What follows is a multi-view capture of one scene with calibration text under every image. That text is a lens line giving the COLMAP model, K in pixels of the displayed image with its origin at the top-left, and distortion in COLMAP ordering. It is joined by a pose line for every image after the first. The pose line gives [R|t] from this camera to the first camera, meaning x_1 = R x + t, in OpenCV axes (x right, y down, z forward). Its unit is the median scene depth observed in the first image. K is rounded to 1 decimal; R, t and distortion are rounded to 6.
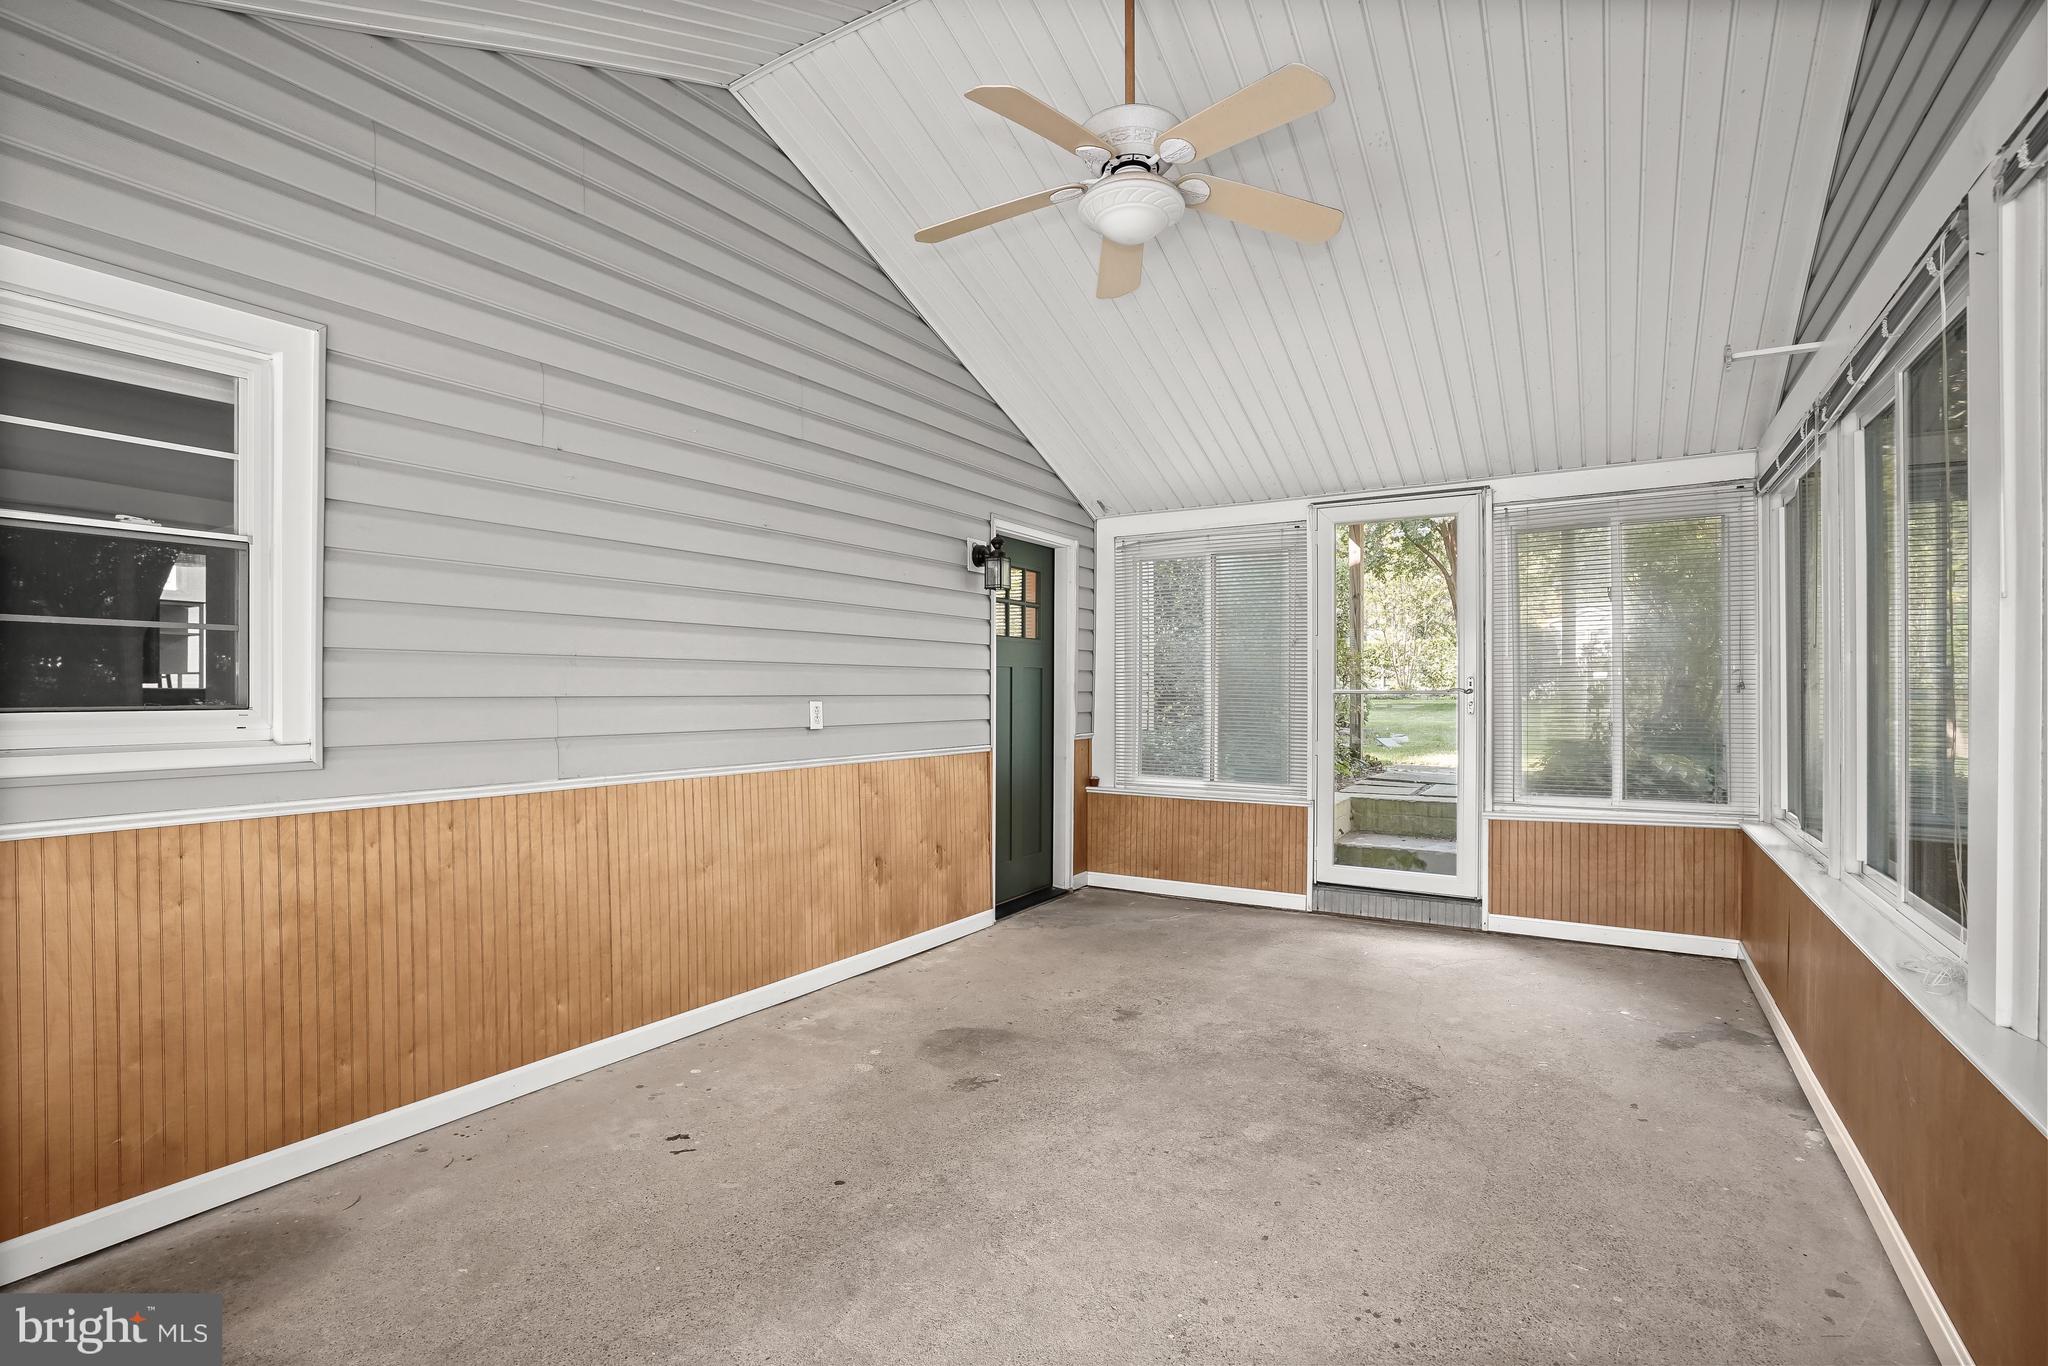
lens RADIAL K [[956.8, 0, 1032.6], [0, 956.8, 672.5], [0, 0, 1]] dist [-0.059638, 0.025214]
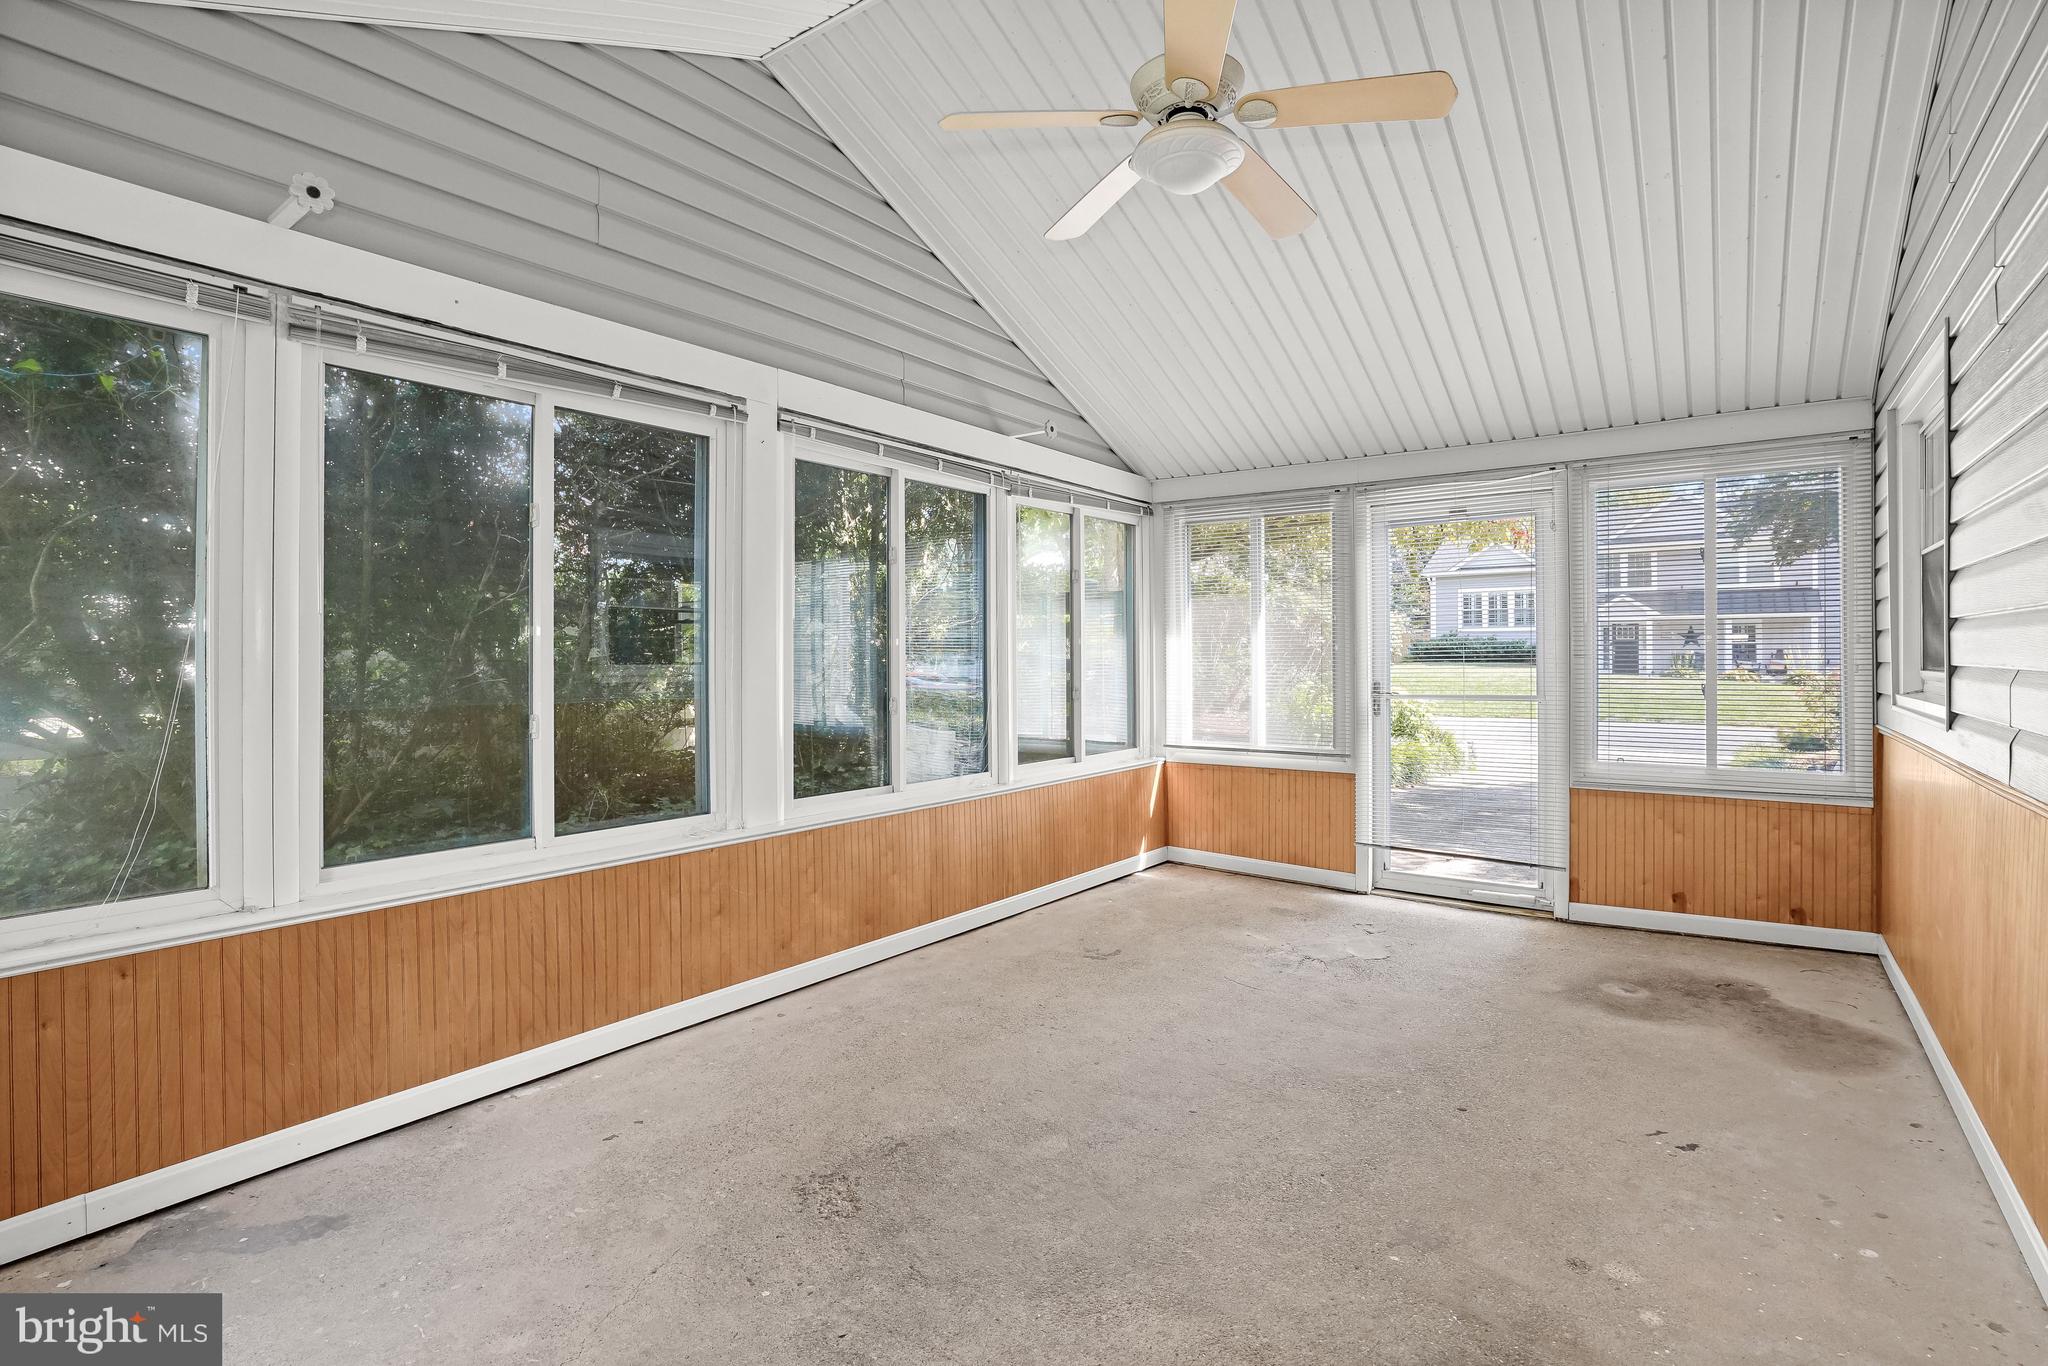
lens RADIAL K [[956.8, 0, 1032.6], [0, 956.8, 672.5], [0, 0, 1]] dist [-0.059638, 0.025214]
pose [[-0.996130, 0.003138, 0.087837, 0.155683], [0.003217, 0.999995, 0.000753, 0.024672], [-0.087834, 0.001033, -0.996135, 1.690020]]
